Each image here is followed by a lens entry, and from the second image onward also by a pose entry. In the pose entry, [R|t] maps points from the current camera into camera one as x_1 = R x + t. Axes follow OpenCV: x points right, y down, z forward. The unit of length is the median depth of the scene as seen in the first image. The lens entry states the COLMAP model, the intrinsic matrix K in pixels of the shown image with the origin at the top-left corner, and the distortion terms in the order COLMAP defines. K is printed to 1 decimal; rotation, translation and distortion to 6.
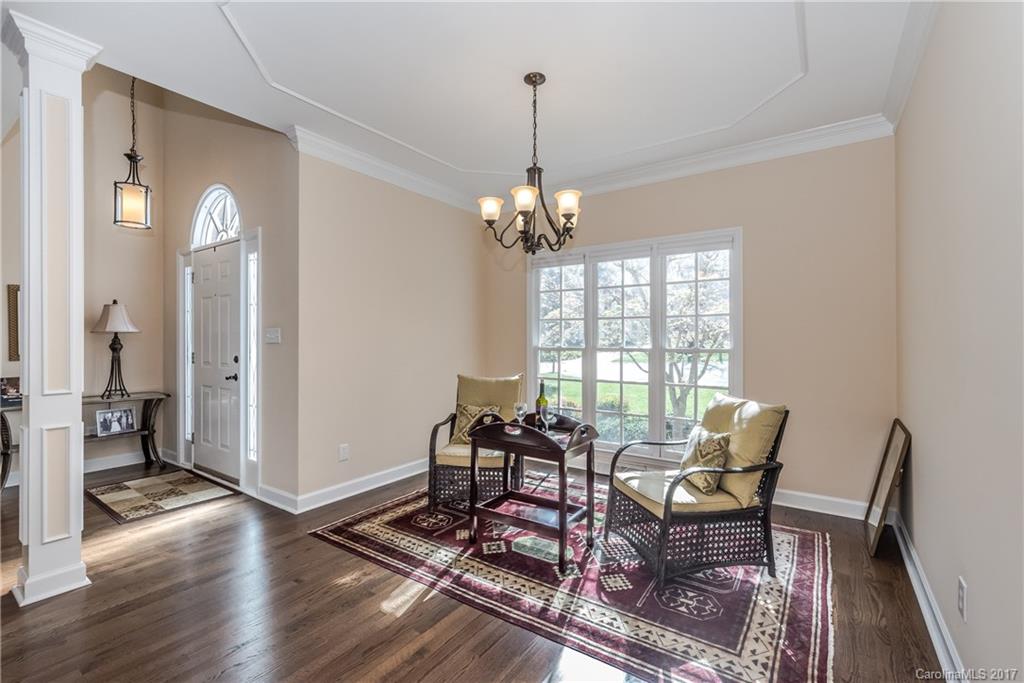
lens RADIAL K [[445.4, 0, 493.2], [0, 445.4, 331.3], [0, 0, 1]] dist [0.005887, -0.000321]
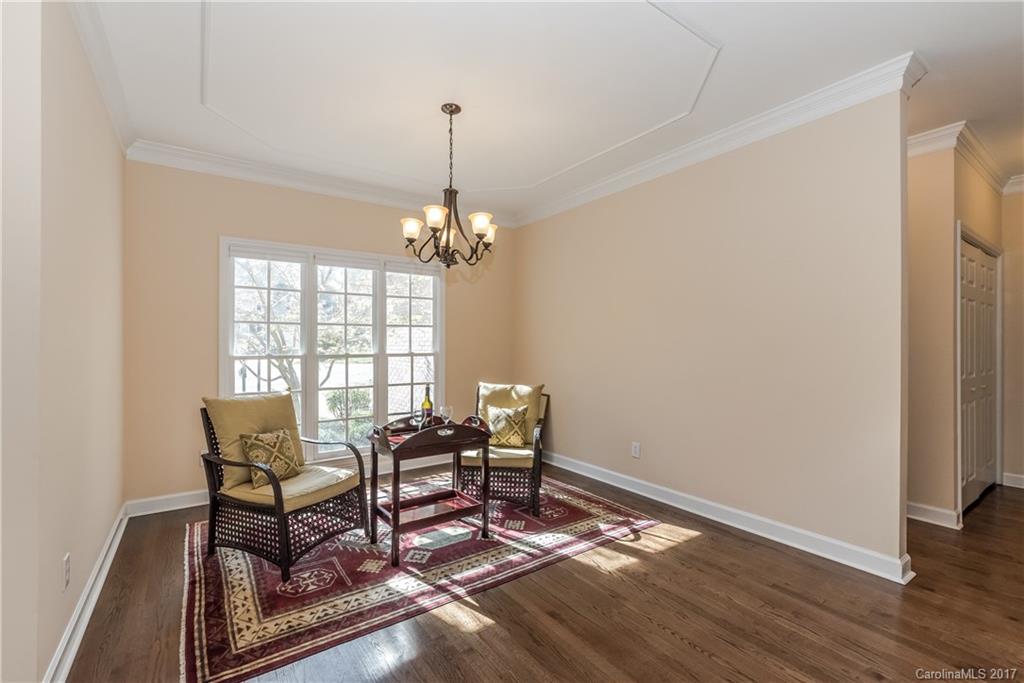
lens RADIAL K [[445.4, 0, 510.9], [0, 445.4, 345.7], [0, 0, 1]] dist [0.005887, -0.000321]
pose [[0.342223, -0.001464, 0.939618, -0.753442], [-0.008105, 0.999957, 0.004510, 0.012323], [-0.939584, -0.009159, 0.342197, 0.421144]]
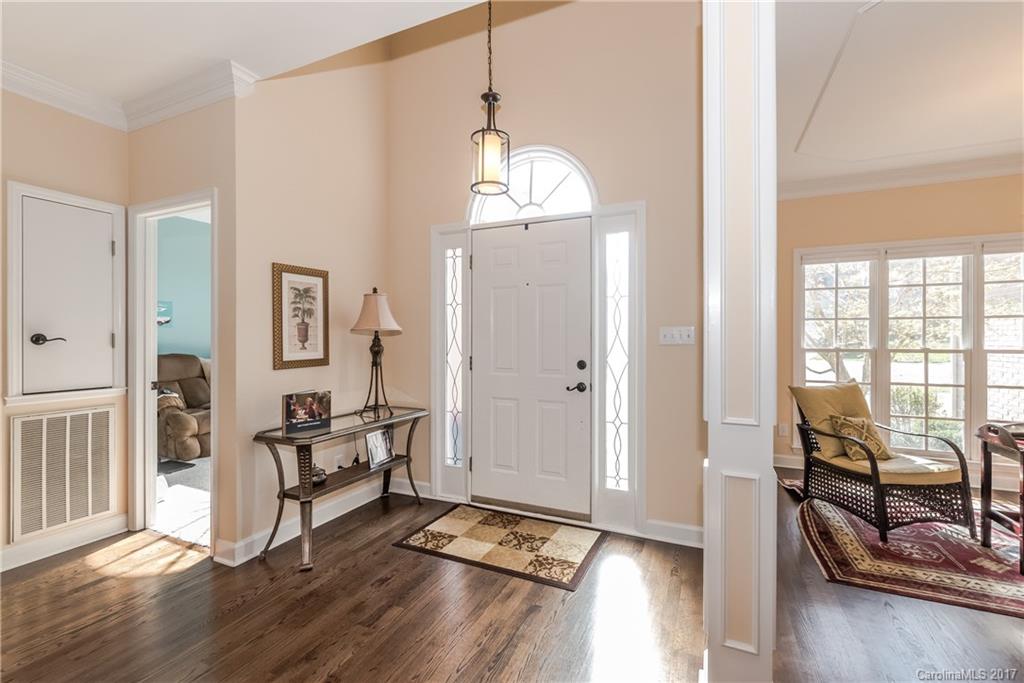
lens RADIAL K [[445.4, 0, 512.5], [0, 445.4, 338.5], [0, 0, 1]] dist [0.005887, -0.000321]
pose [[0.982573, 0.002195, 0.185866, -1.072179], [-0.003665, 0.999965, 0.007568, 0.013041], [-0.185842, -0.008117, 0.982546, 0.305043]]
